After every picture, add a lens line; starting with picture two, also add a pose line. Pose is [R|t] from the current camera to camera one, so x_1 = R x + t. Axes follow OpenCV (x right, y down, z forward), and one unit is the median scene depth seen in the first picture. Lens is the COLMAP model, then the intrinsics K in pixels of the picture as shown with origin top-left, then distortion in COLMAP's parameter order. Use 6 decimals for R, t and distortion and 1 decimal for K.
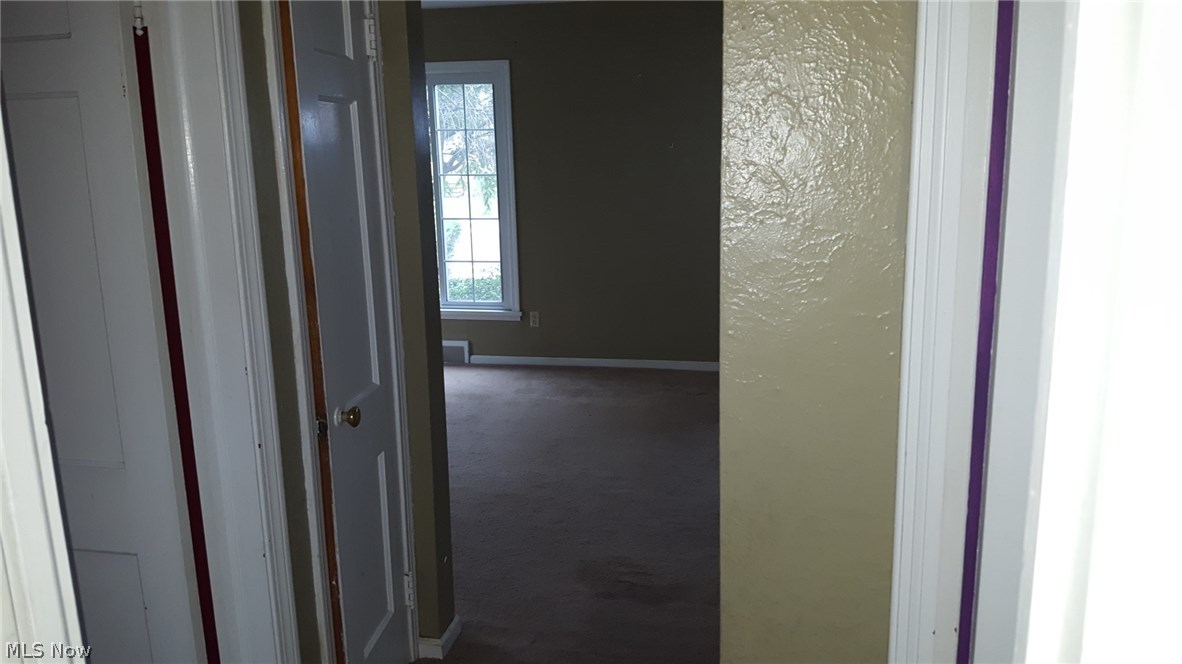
lens RADIAL K [[884.6, 0, 592.4], [0, 884.6, 330.8], [0, 0, 1]] dist [0.059783, -0.099227]
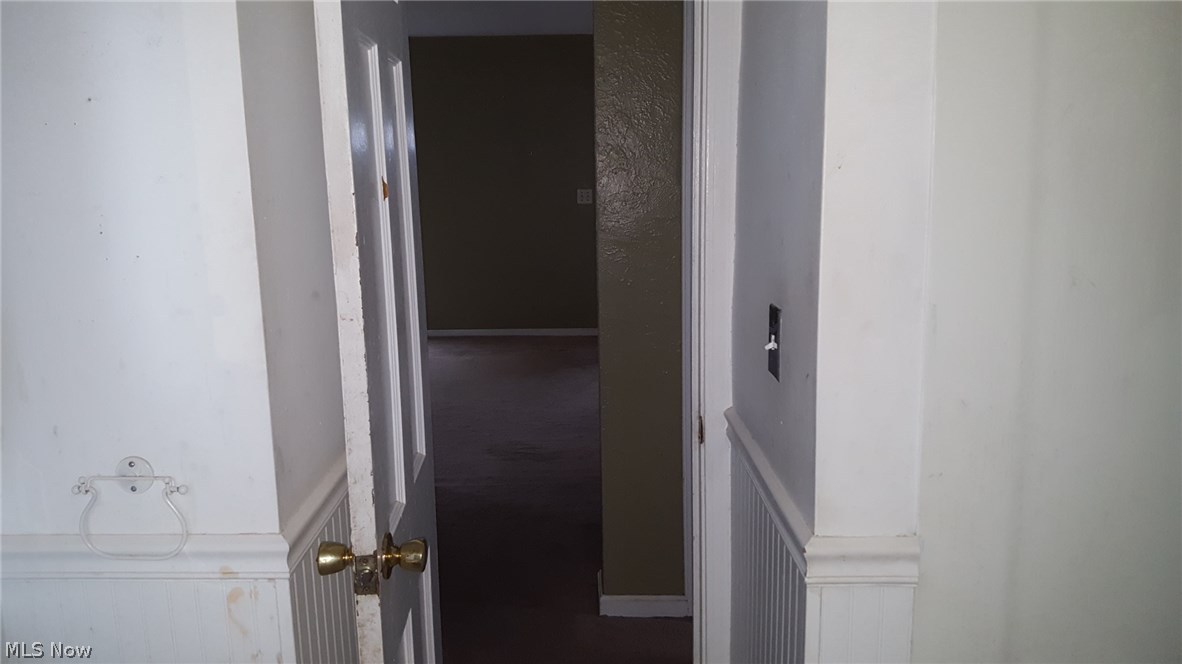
lens RADIAL K [[884.6, 0, 589.9], [0, 884.6, 331.1], [0, 0, 1]] dist [0.059783, -0.099227]
pose [[0.983318, -0.030770, 0.179273, -0.258626], [0.034815, 0.999204, -0.019455, 0.293307], [-0.178532, 0.025372, 0.983607, -1.051783]]
